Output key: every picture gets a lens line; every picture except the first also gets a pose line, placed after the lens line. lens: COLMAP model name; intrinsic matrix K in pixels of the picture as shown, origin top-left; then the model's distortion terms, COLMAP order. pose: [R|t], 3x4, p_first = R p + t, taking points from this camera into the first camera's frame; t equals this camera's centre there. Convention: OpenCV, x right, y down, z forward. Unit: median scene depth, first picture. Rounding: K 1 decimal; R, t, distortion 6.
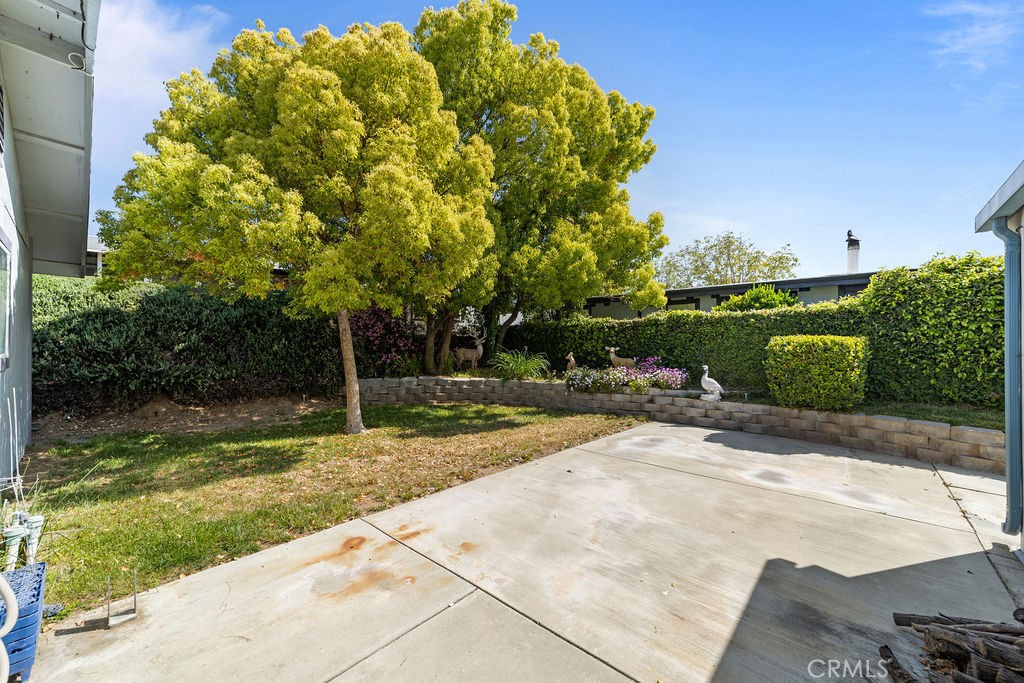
lens RADIAL K [[395.7, 0, 511.8], [0, 395.7, 347.6], [0, 0, 1]] dist [-0.018298, 0.008869]
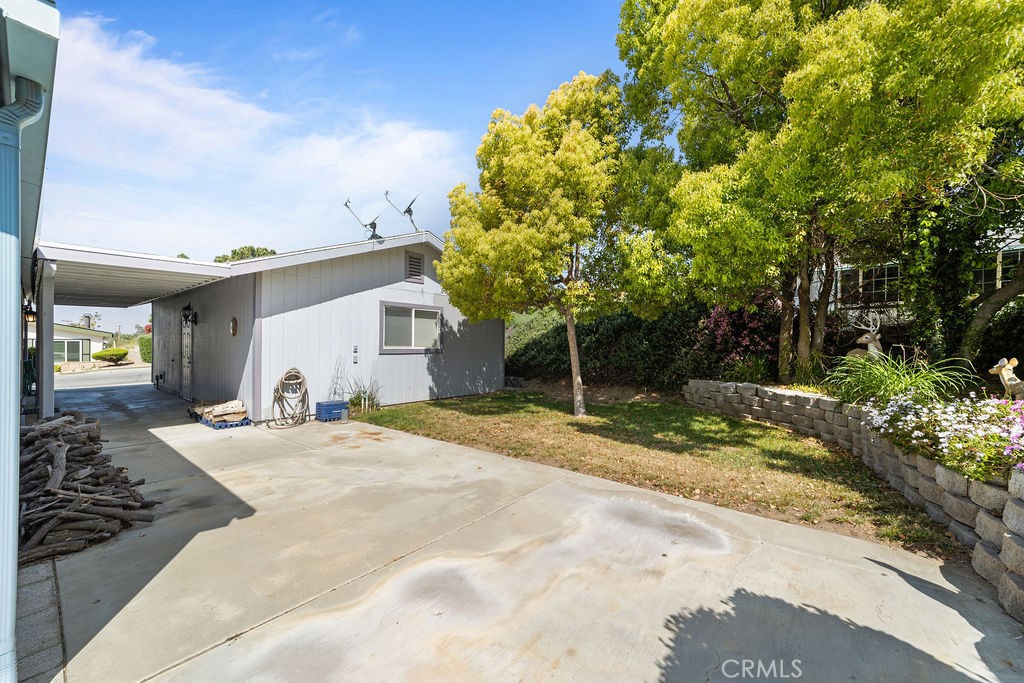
lens RADIAL K [[395.7, 0, 511.8], [0, 395.7, 347.6], [0, 0, 1]] dist [-0.018298, 0.008869]
pose [[0.055713, 0.002302, -0.998444, 1.985676], [-0.006865, 0.999975, 0.001922, 0.010970], [0.998423, 0.006747, 0.055728, 1.774247]]
